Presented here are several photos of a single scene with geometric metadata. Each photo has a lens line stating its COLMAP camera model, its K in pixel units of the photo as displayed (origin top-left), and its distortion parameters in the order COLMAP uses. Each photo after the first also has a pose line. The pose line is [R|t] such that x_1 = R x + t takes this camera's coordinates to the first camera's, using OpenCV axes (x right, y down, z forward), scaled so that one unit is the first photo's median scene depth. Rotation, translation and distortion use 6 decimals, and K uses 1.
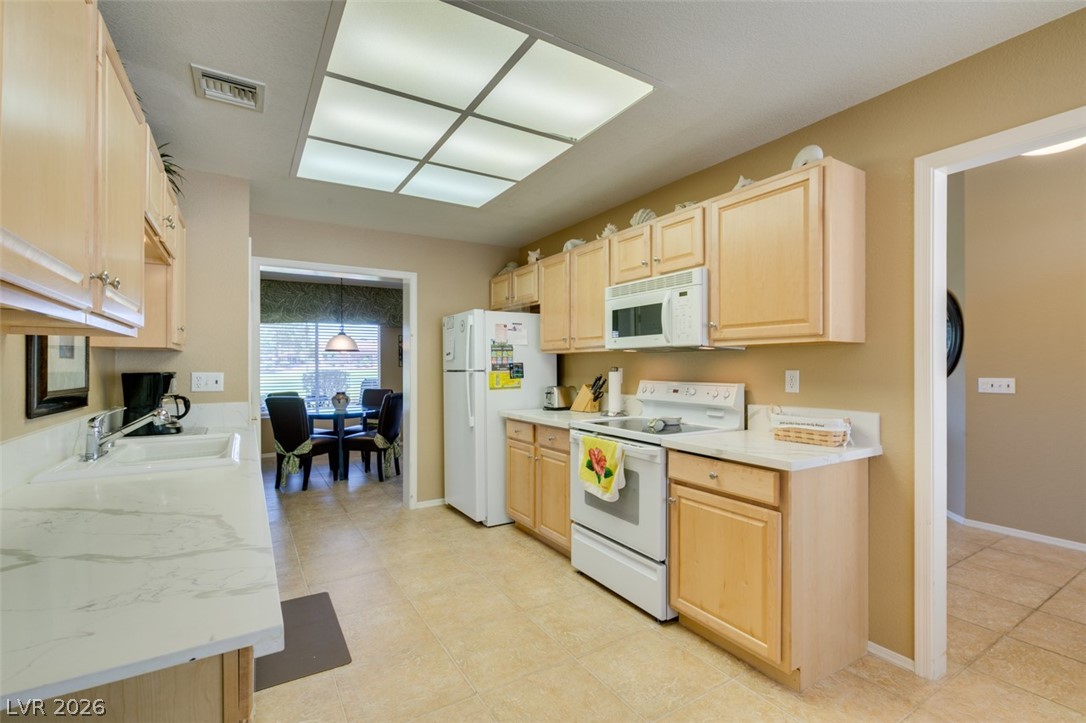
lens RADIAL K [[484.1, 0, 542.6], [0, 484.1, 362.5], [0, 0, 1]] dist [-0.000508, -0.001331]
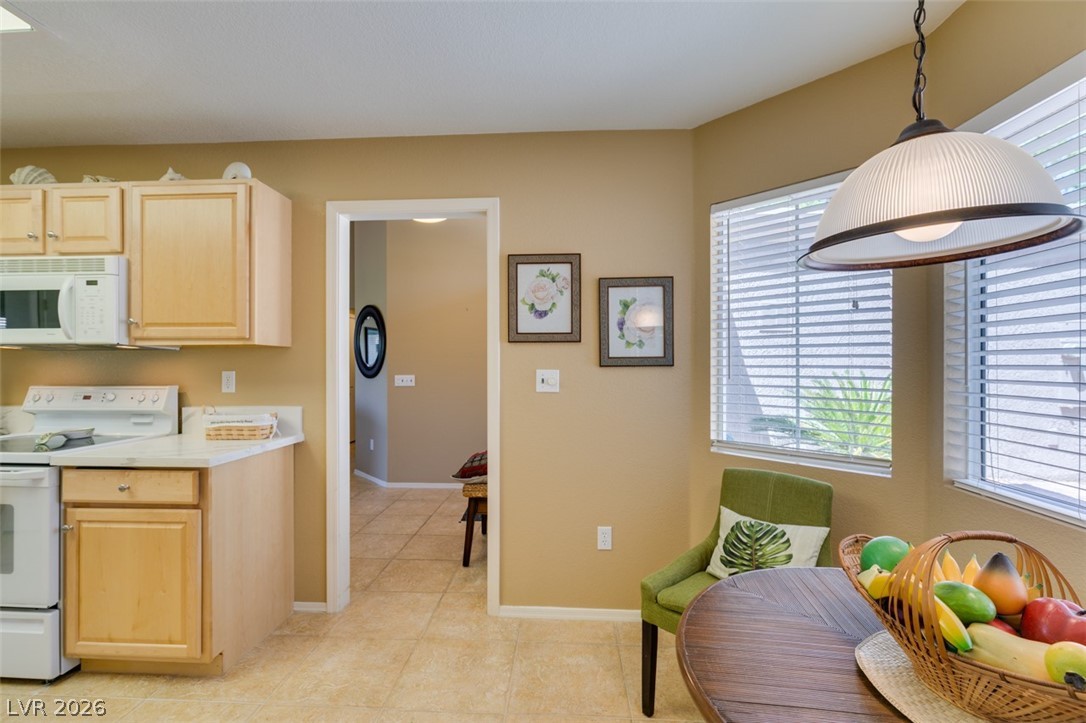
lens RADIAL K [[484.1, 0, 543.2], [0, 484.1, 362.4], [0, 0, 1]] dist [-0.000508, -0.001331]
pose [[0.571073, 0.004906, 0.820884, 0.052342], [-0.003206, 0.999988, -0.003746, -0.000966], [-0.820893, -0.000492, 0.571082, -0.156072]]
